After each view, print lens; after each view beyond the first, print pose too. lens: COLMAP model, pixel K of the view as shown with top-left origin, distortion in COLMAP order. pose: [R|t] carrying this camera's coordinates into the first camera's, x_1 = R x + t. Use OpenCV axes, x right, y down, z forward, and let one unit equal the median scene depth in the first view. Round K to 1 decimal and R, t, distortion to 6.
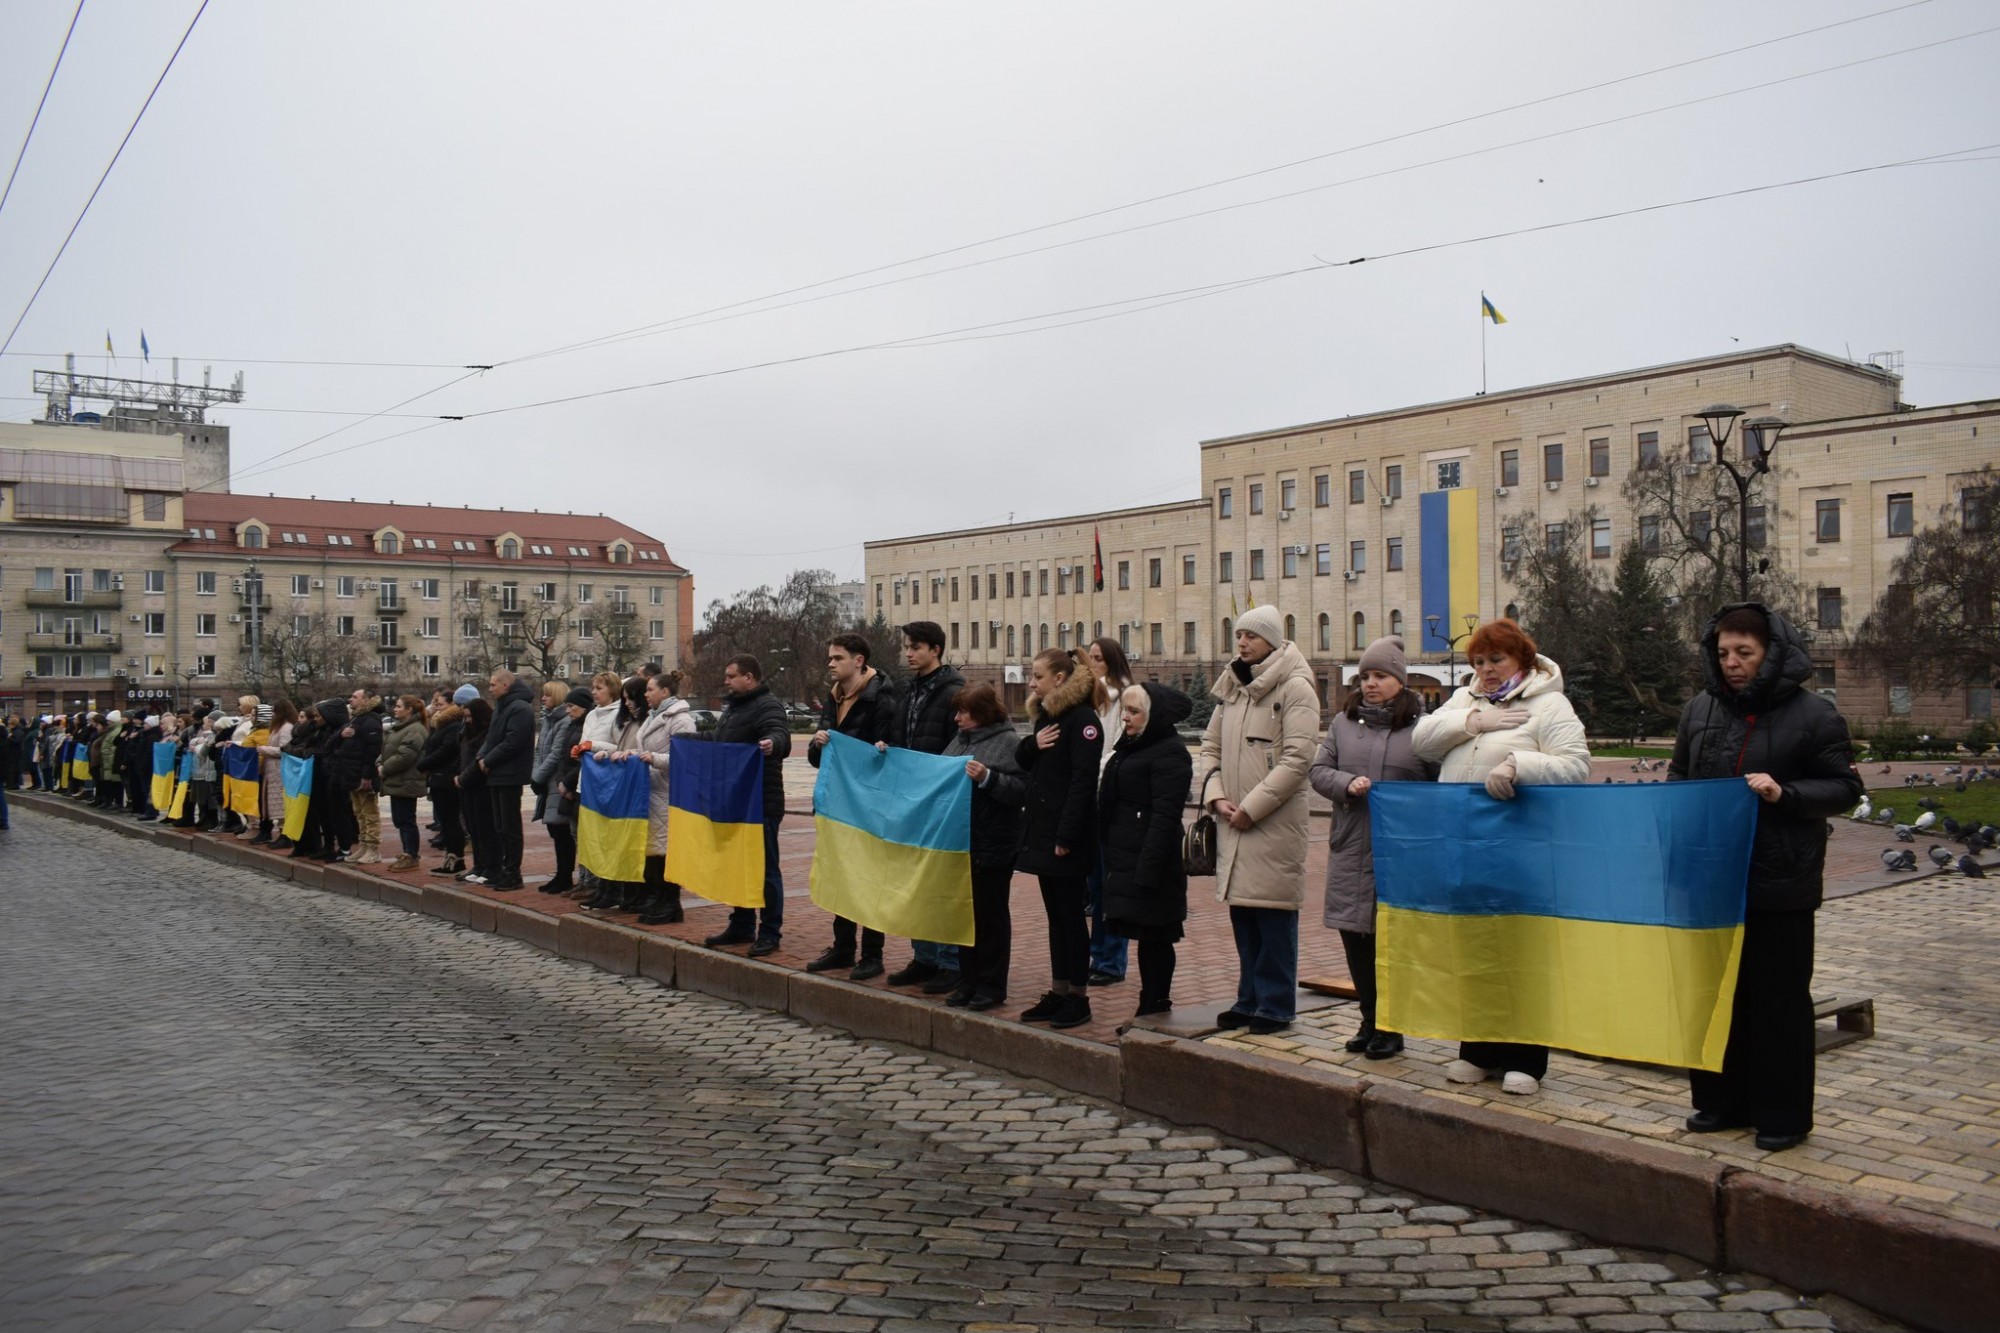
lens RADIAL K [[1523.5, 0, 1000.0], [0, 1523.5, 666.5], [0, 0, 1]] dist [-0.029580, 0.013551]
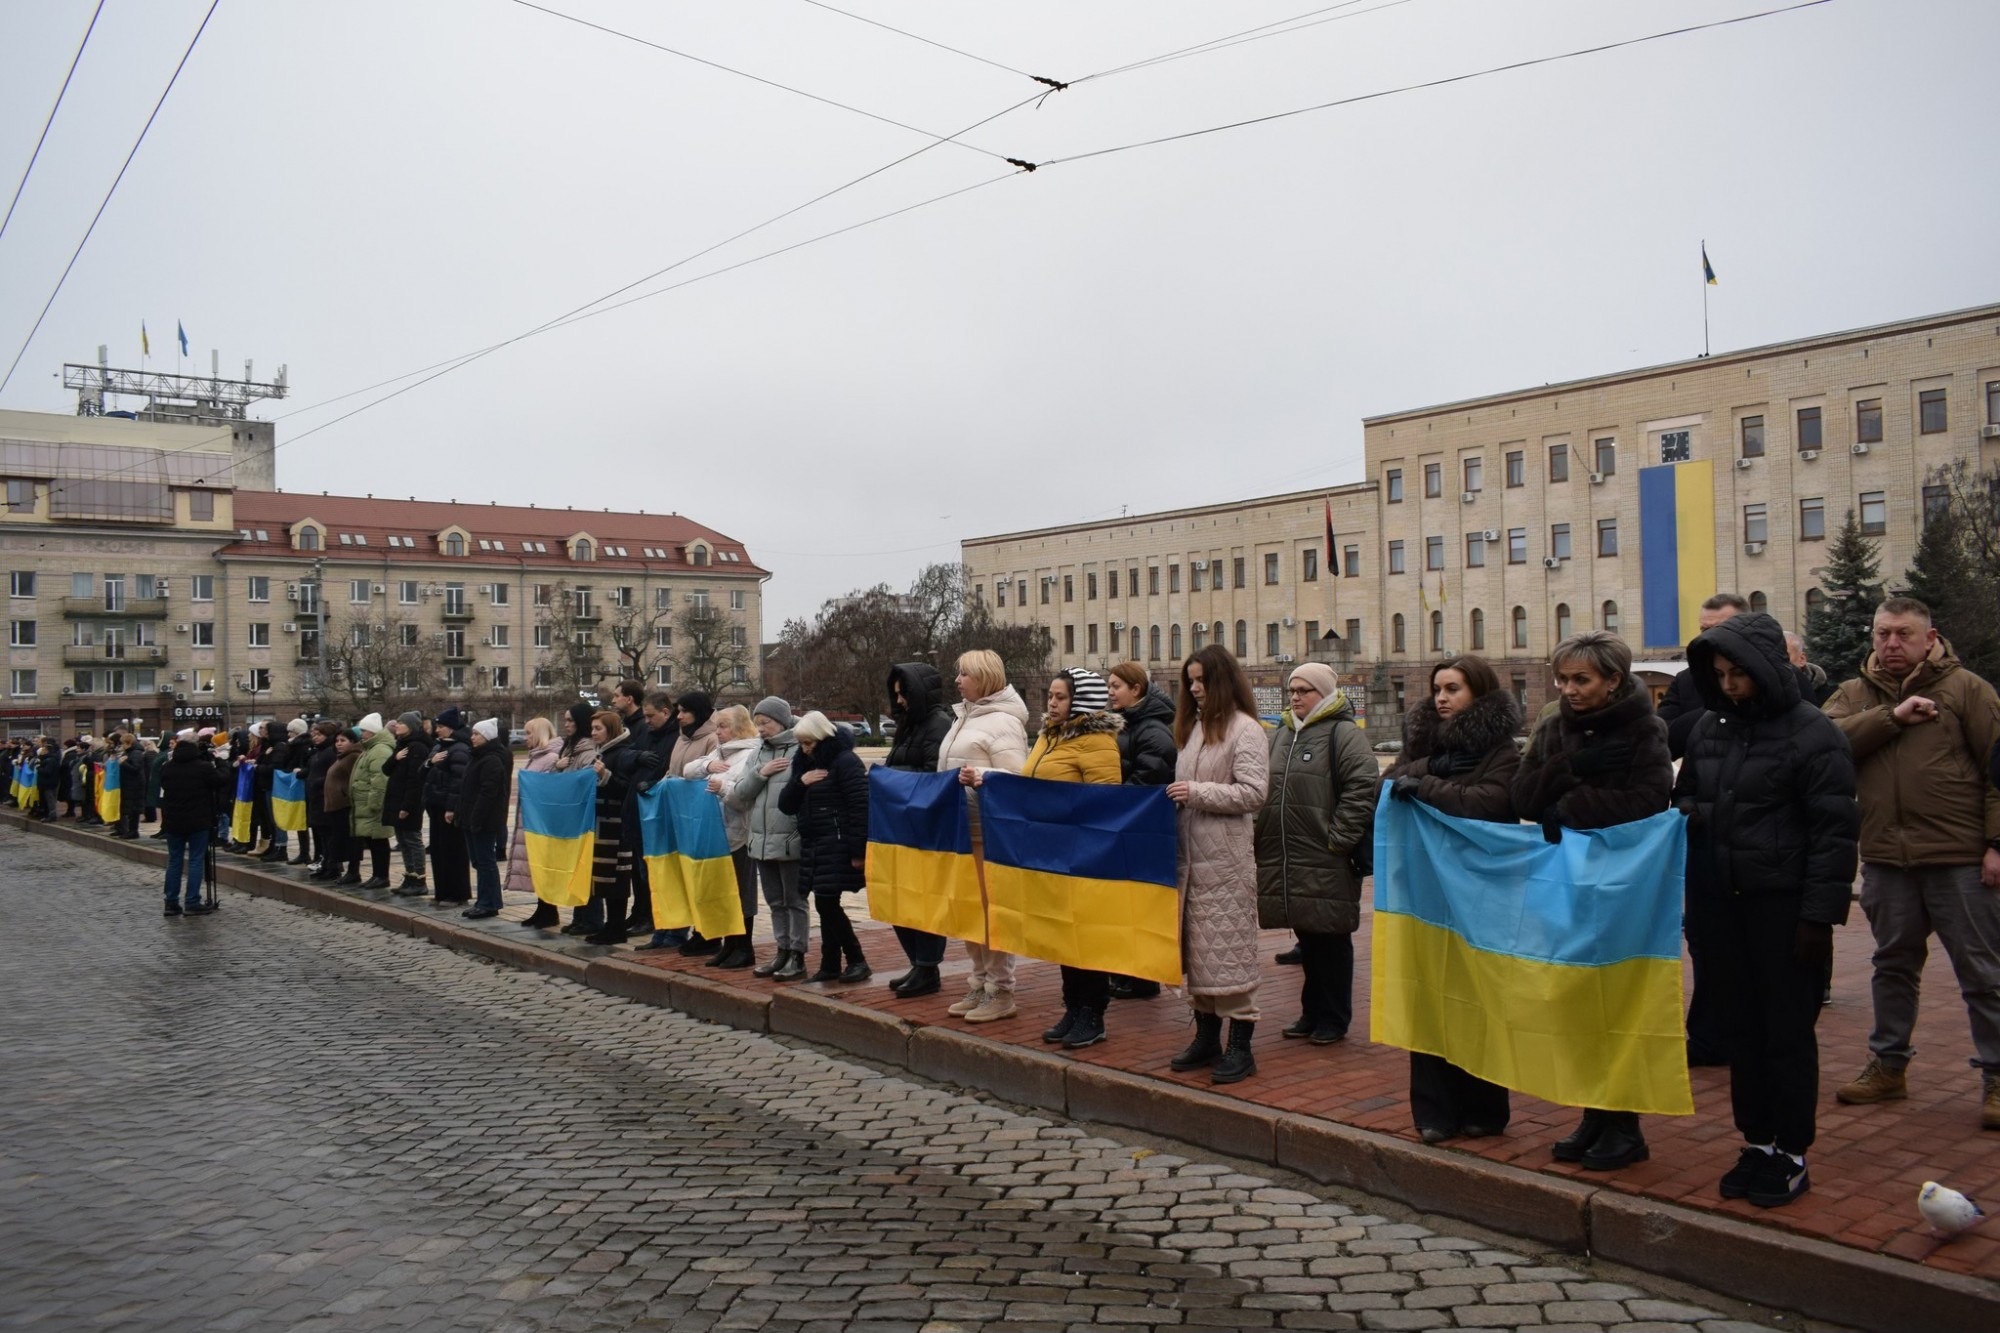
lens RADIAL K [[1523.5, 0, 1000.0], [0, 1523.5, 666.5], [0, 0, 1]] dist [-0.029580, 0.013551]
pose [[0.999924, -0.011037, -0.005424, -0.074825], [0.010990, 0.999901, -0.008758, 0.004244], [0.005520, 0.008698, 0.999947, 0.093098]]
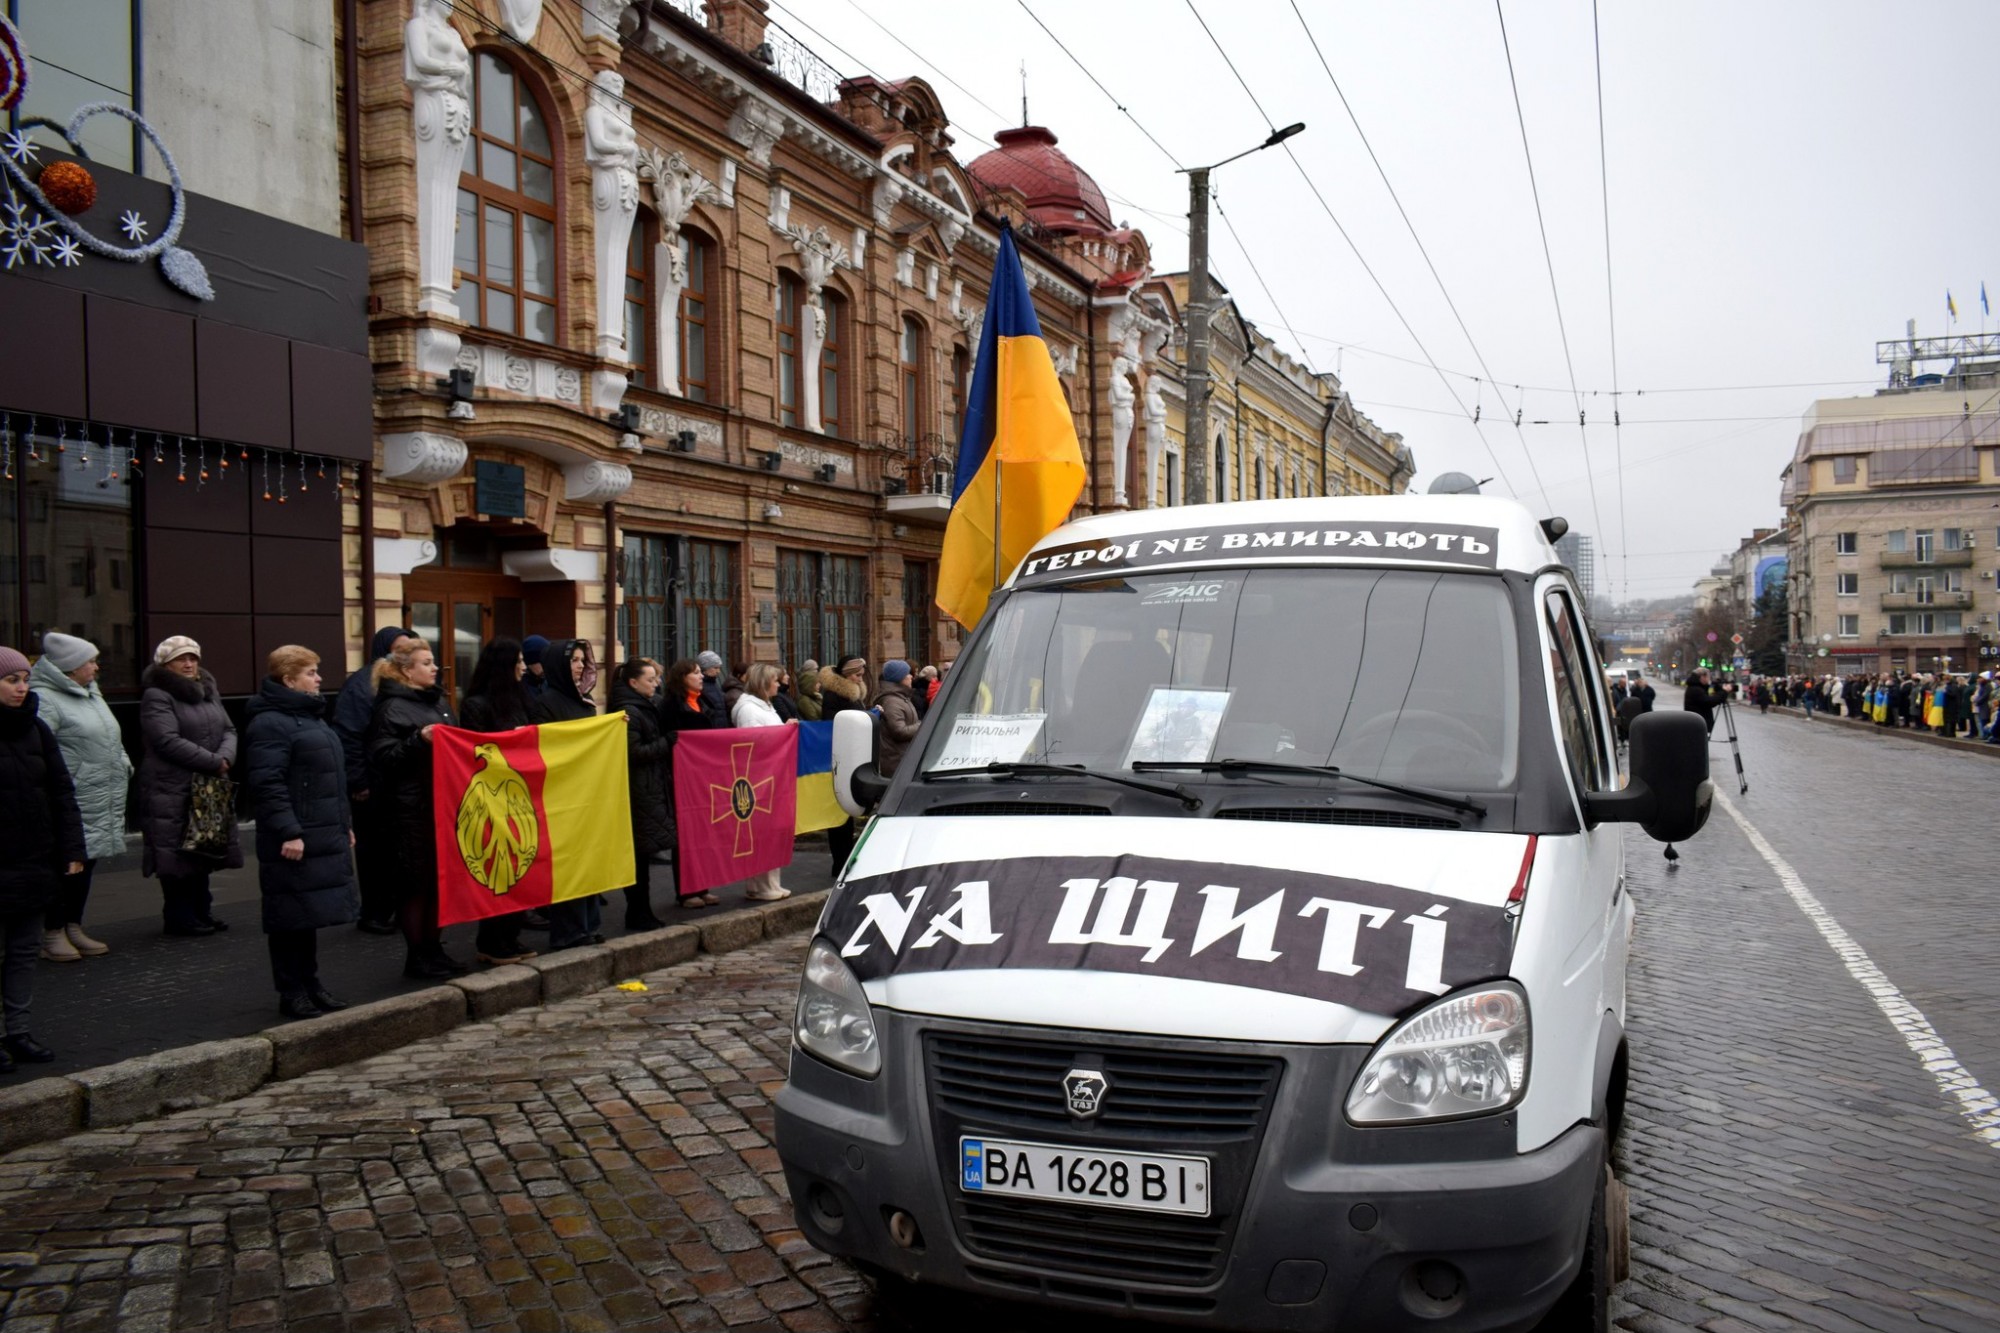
lens RADIAL K [[1523.5, 0, 1000.0], [0, 1523.5, 666.5], [0, 0, 1]] dist [-0.029580, 0.013551]
pose [[0.469472, 0.006577, -0.882923, 0.001924], [0.018956, 0.999667, 0.017526, -0.001200], [0.882744, -0.024965, 0.469191, -0.044128]]
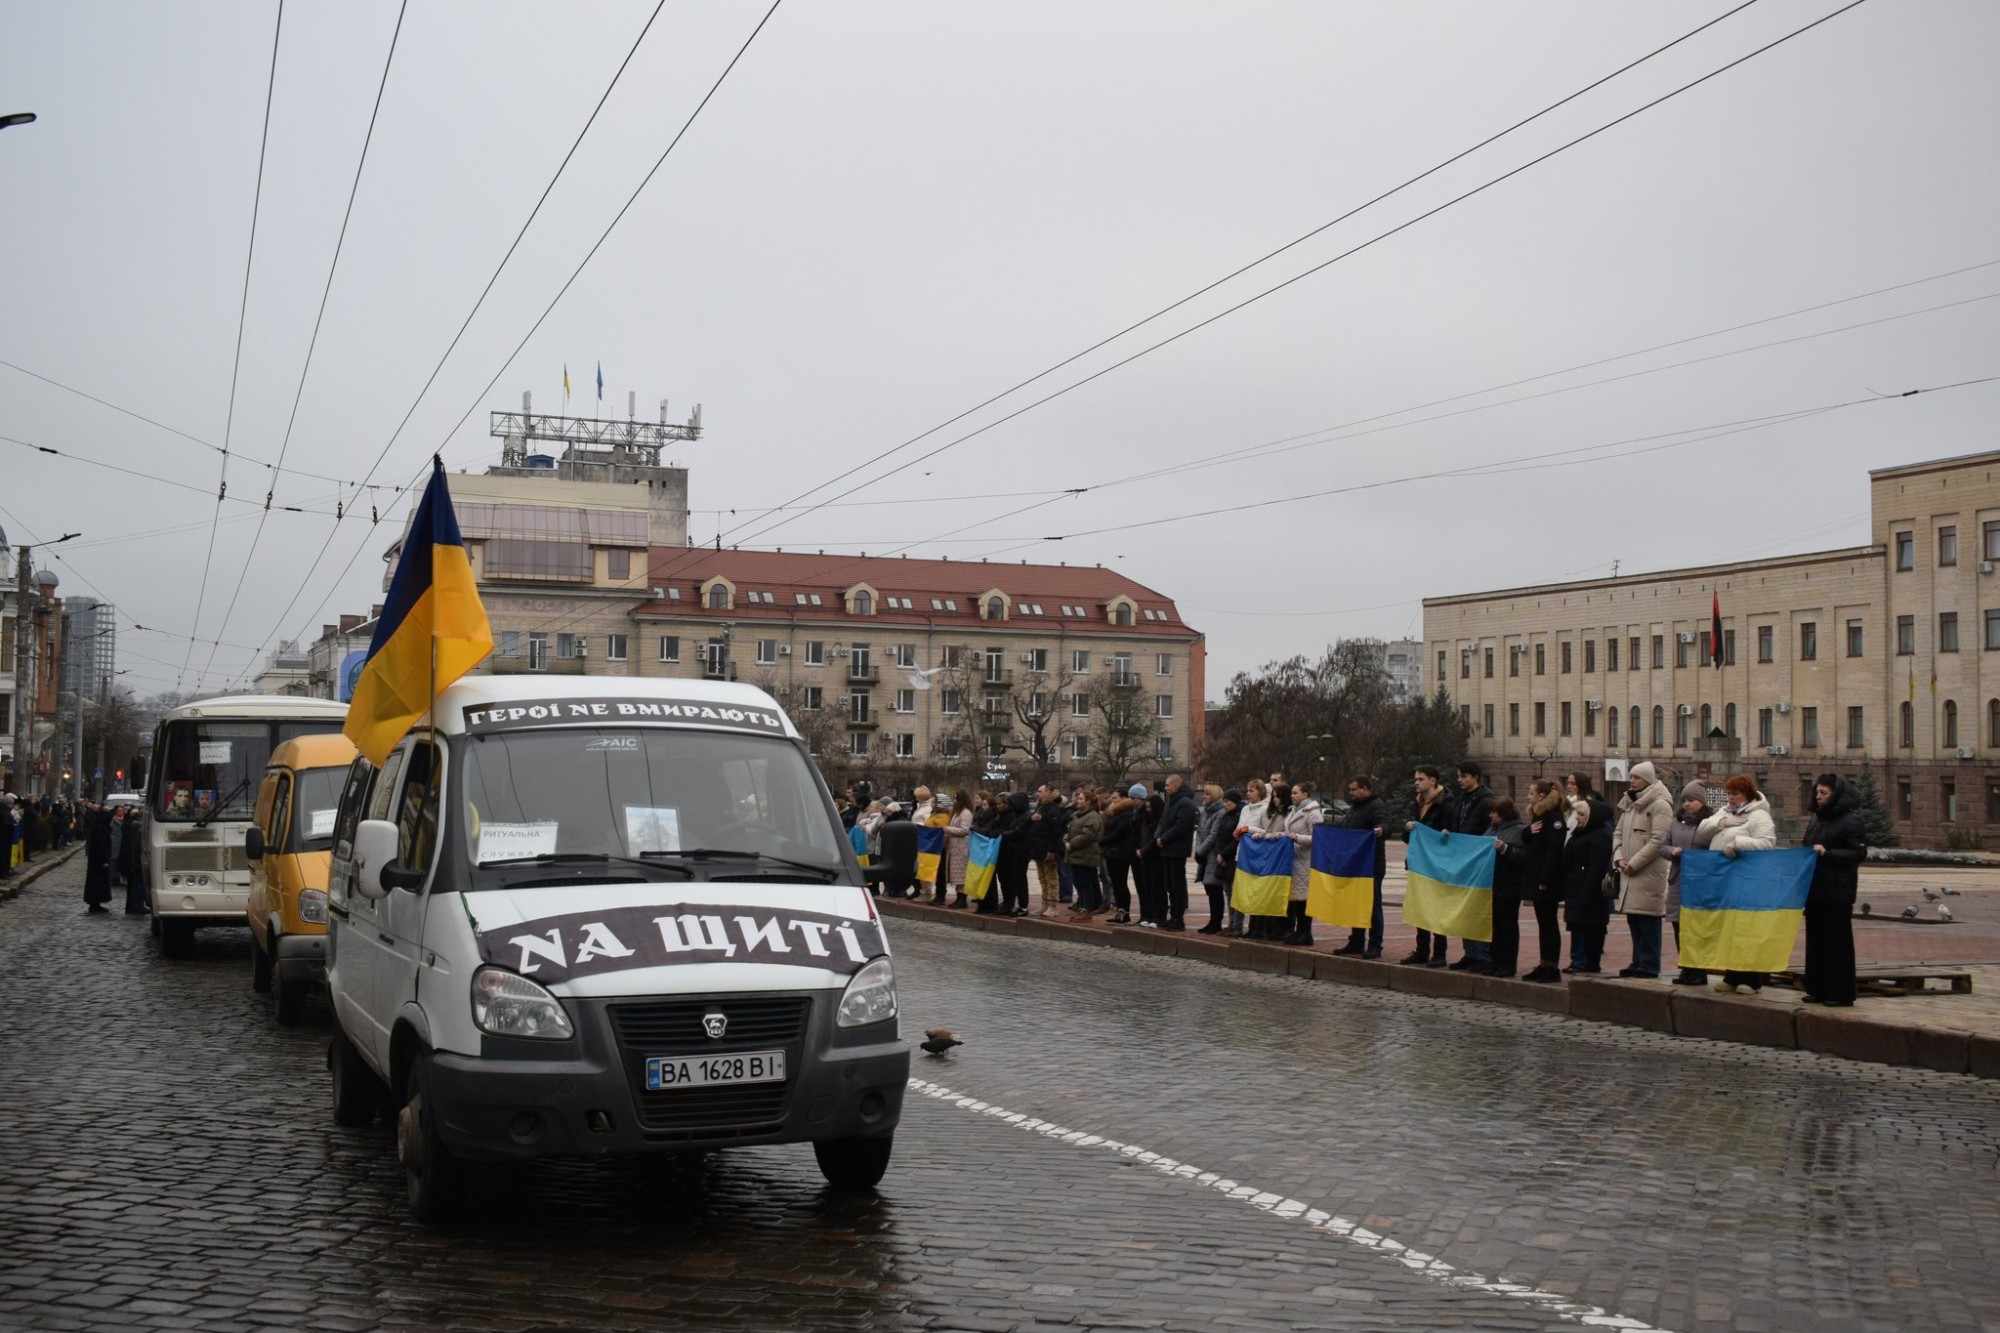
lens RADIAL K [[2037.9, 0, 1000.0], [0, 2037.9, 666.5], [0, 0, 1]] dist [-0.021932, -0.015008]
pose [[0.957548, 0.006259, -0.288206, 0.006704], [-0.018034, 0.999107, -0.038220, -0.002457], [0.287709, 0.041795, 0.956805, -0.089962]]
